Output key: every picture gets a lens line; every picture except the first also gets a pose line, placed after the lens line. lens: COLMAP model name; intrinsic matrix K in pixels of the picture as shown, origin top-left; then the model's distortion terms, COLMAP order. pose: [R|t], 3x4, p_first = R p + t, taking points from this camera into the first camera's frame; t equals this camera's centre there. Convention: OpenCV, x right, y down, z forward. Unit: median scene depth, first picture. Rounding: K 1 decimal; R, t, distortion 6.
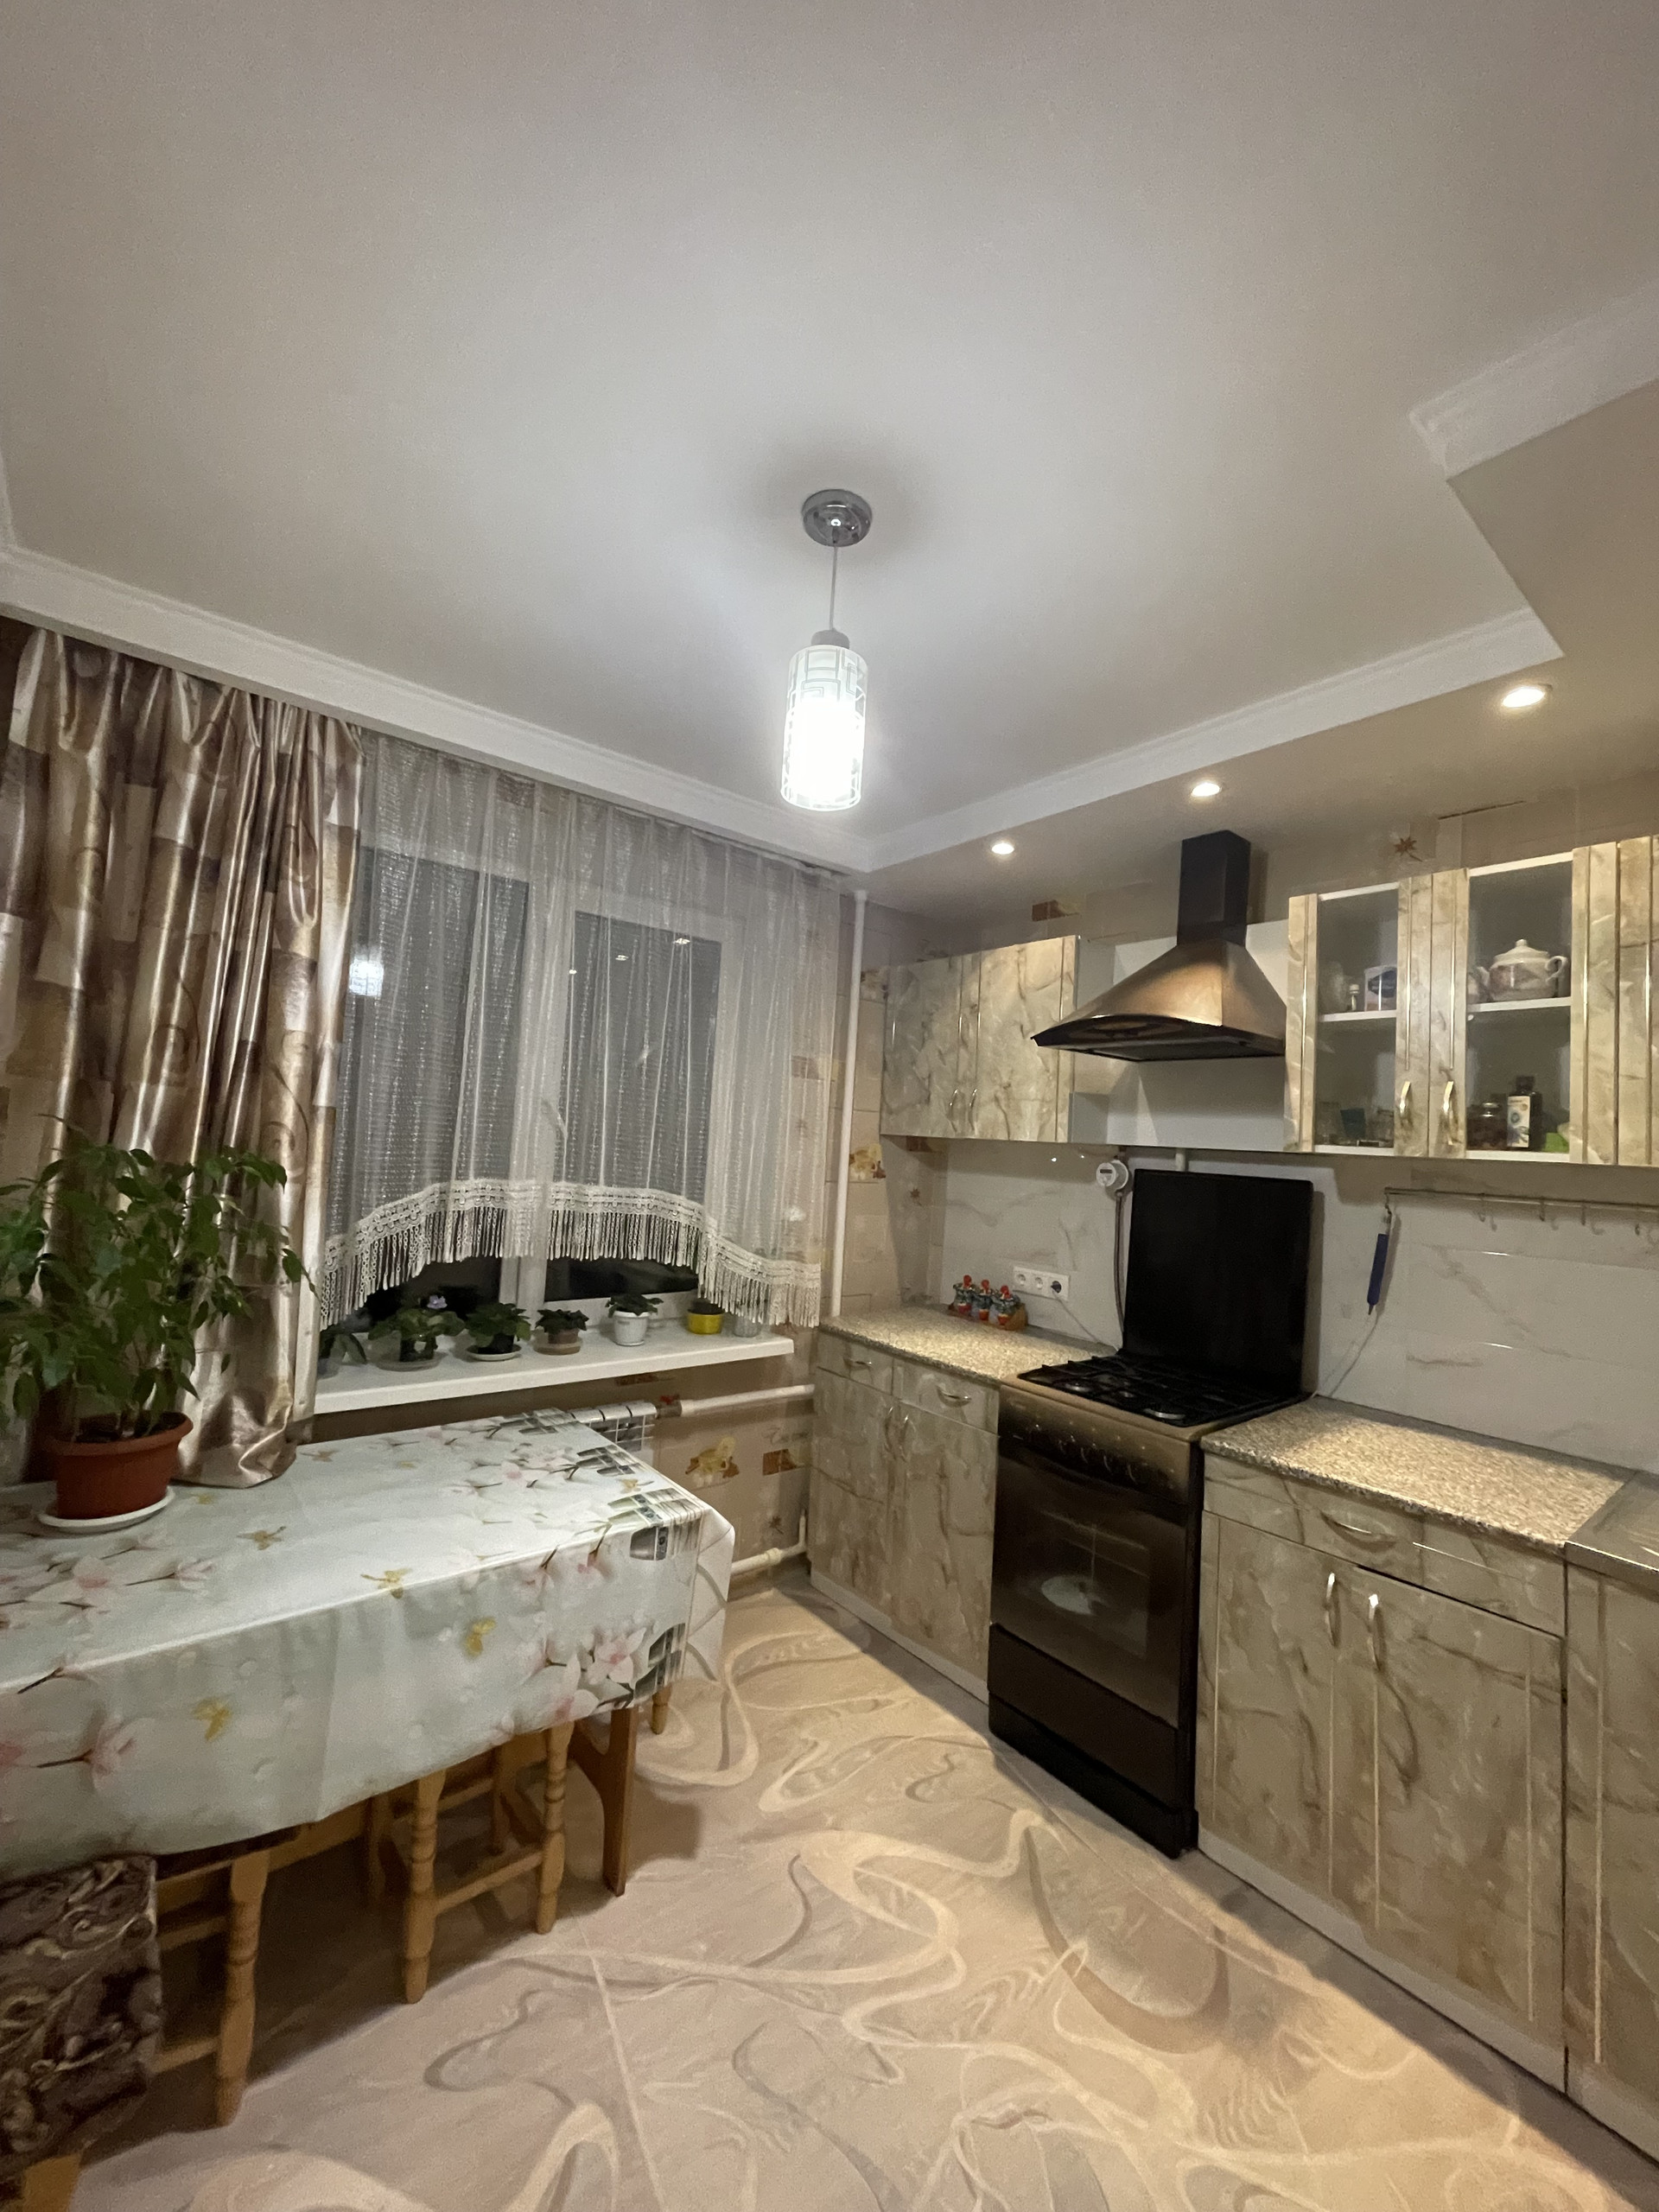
lens RADIAL K [[891.1, 0, 830.1], [0, 891.1, 1096.5], [0, 0, 1]] dist [-0.001602, -0.000262]
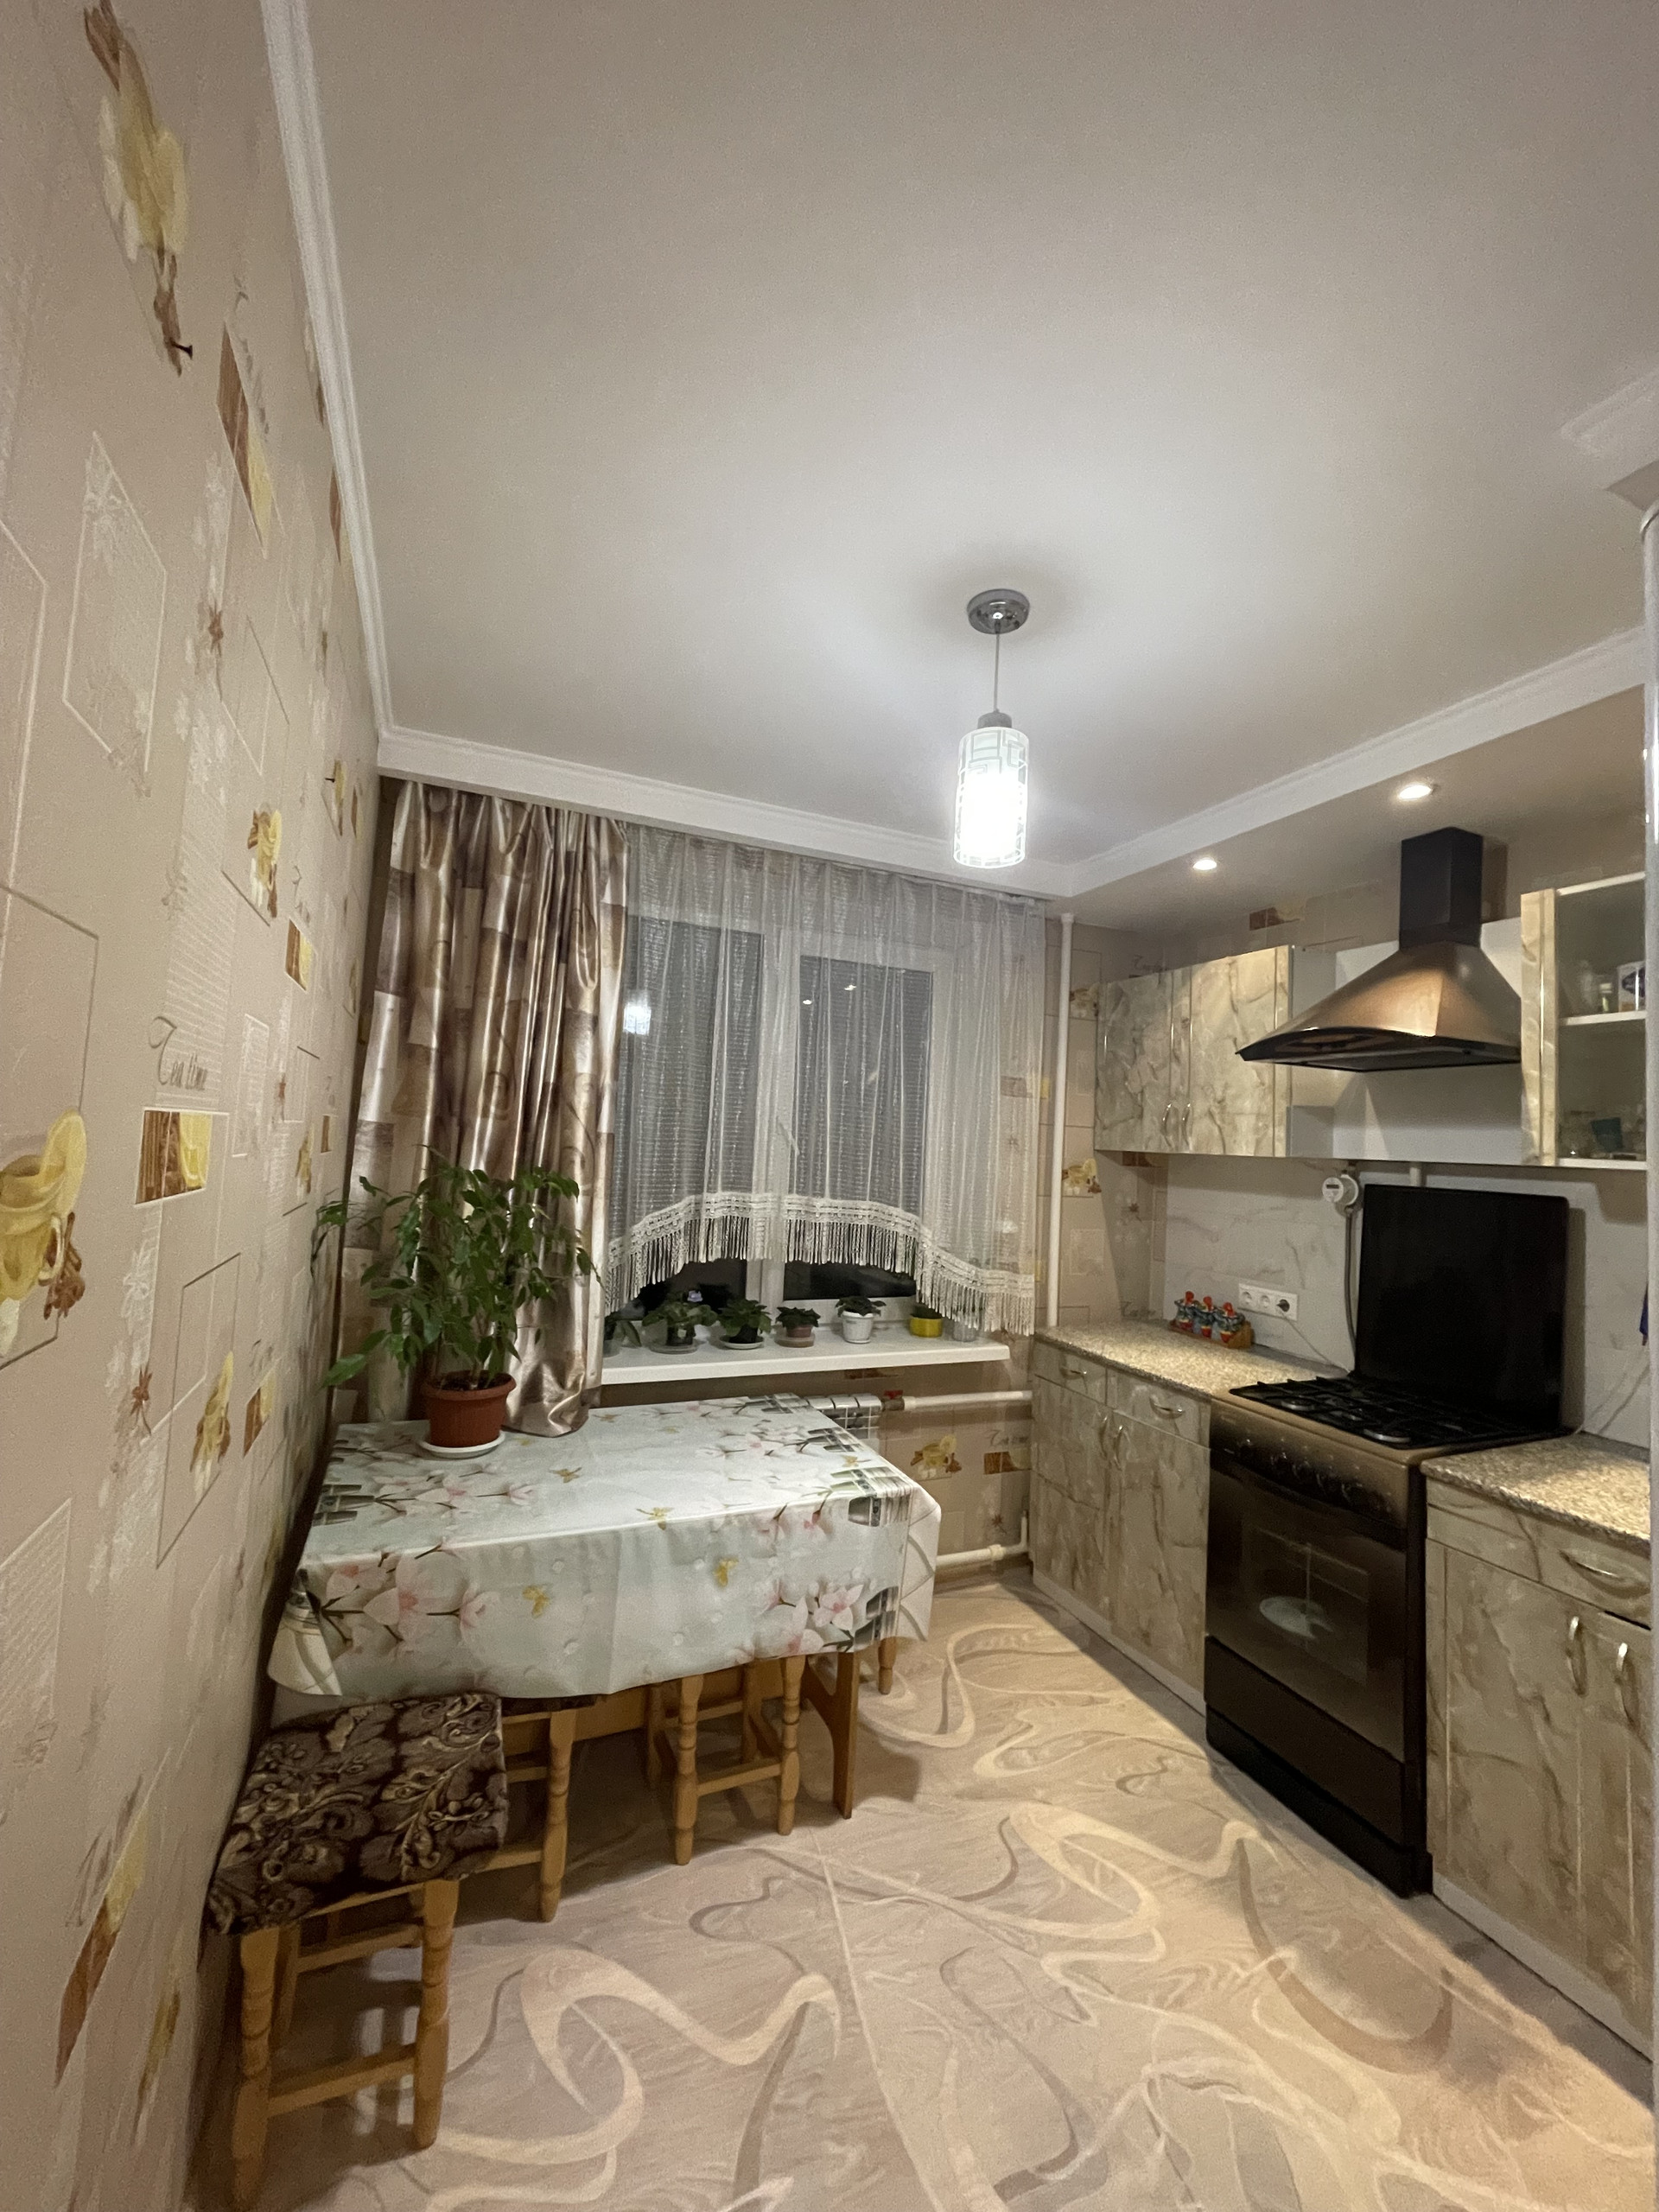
lens RADIAL K [[891.1, 0, 831.2], [0, 891.1, 1098.5], [0, 0, 1]] dist [-0.001602, -0.000262]
pose [[0.963429, -0.024844, -0.266808, 0.069027], [0.021606, 0.999653, -0.015064, -0.012266], [0.267090, 0.008748, 0.963632, -0.112549]]
